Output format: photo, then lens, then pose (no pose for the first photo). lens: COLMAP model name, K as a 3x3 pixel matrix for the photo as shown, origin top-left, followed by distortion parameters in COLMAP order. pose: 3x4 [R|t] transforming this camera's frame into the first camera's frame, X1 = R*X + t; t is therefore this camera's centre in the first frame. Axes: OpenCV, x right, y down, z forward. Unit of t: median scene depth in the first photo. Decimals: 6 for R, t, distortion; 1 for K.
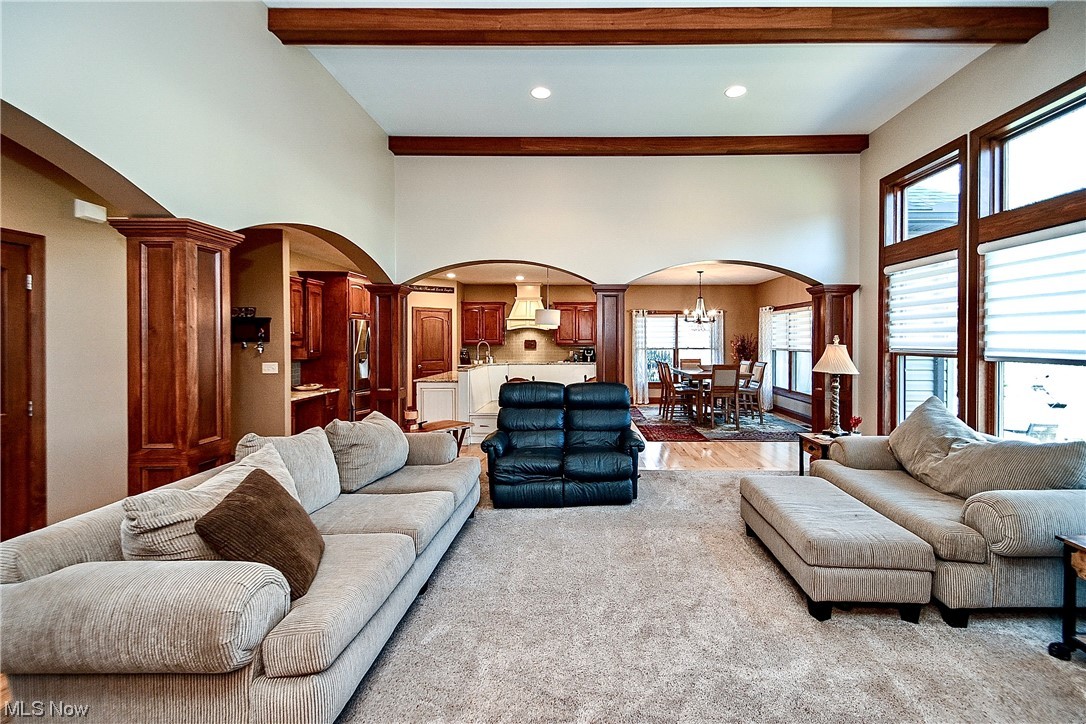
lens RADIAL K [[472.3, 0, 583.2], [0, 472.3, 347.2], [0, 0, 1]] dist [0.025736, -0.000063]
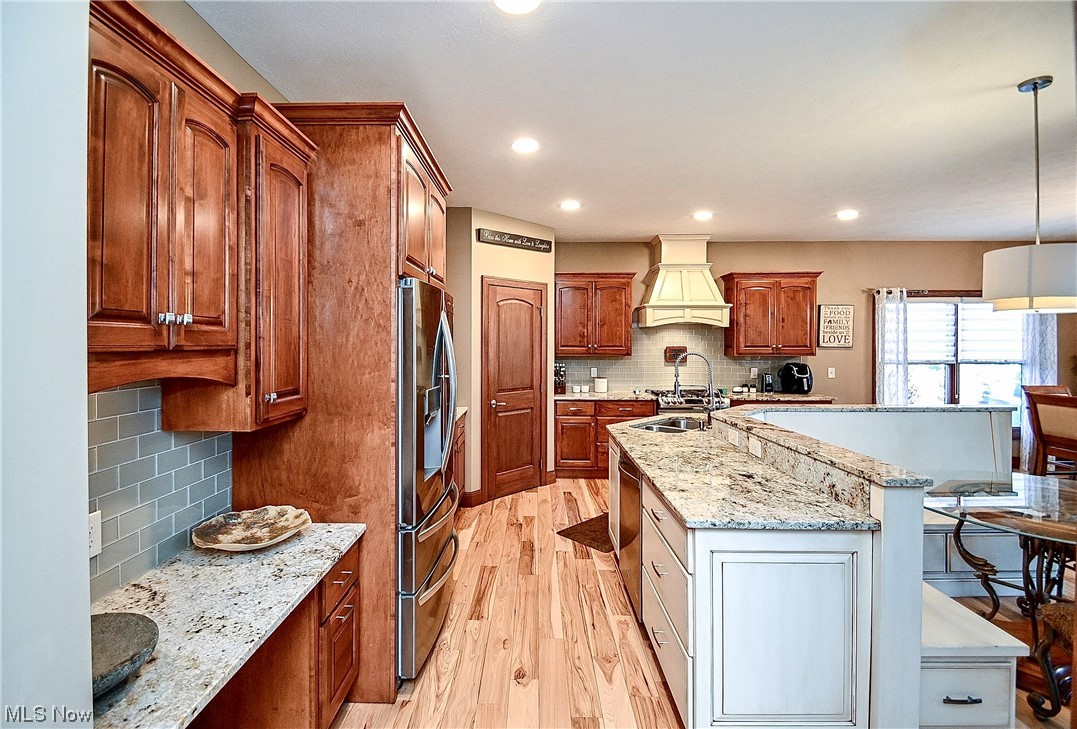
lens RADIAL K [[473.2, 0, 523.1], [0, 473.2, 345.9], [0, 0, 1]] dist [0.002050, -0.007655]
pose [[0.999449, 0.000182, -0.033193, -0.524985], [-0.000582, 0.999927, -0.012056, -0.018327], [0.033188, 0.012068, 0.999376, 0.923750]]
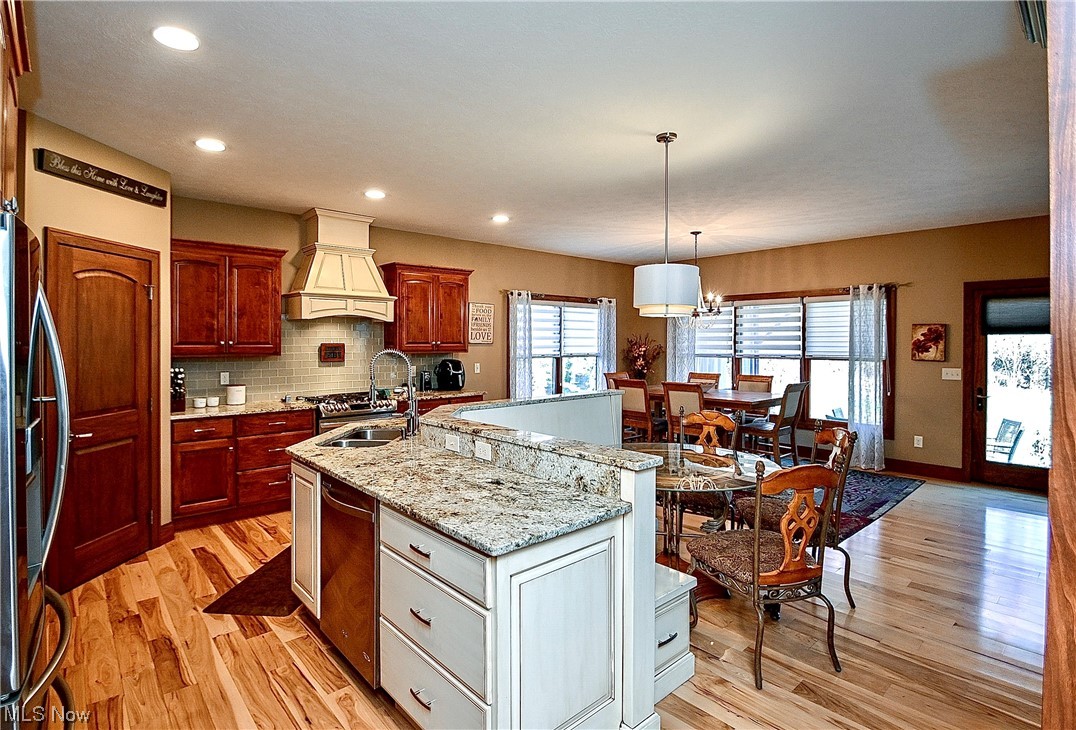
lens RADIAL K [[532.6, 0, 516.7], [0, 532.6, 343.9], [0, 0, 1]] dist [0.001317, -0.011152]
pose [[0.762450, -0.003187, 0.647039, -0.603742], [0.009054, 0.999943, -0.005743, -0.019929], [-0.646983, 0.010237, 0.762436, 0.996757]]
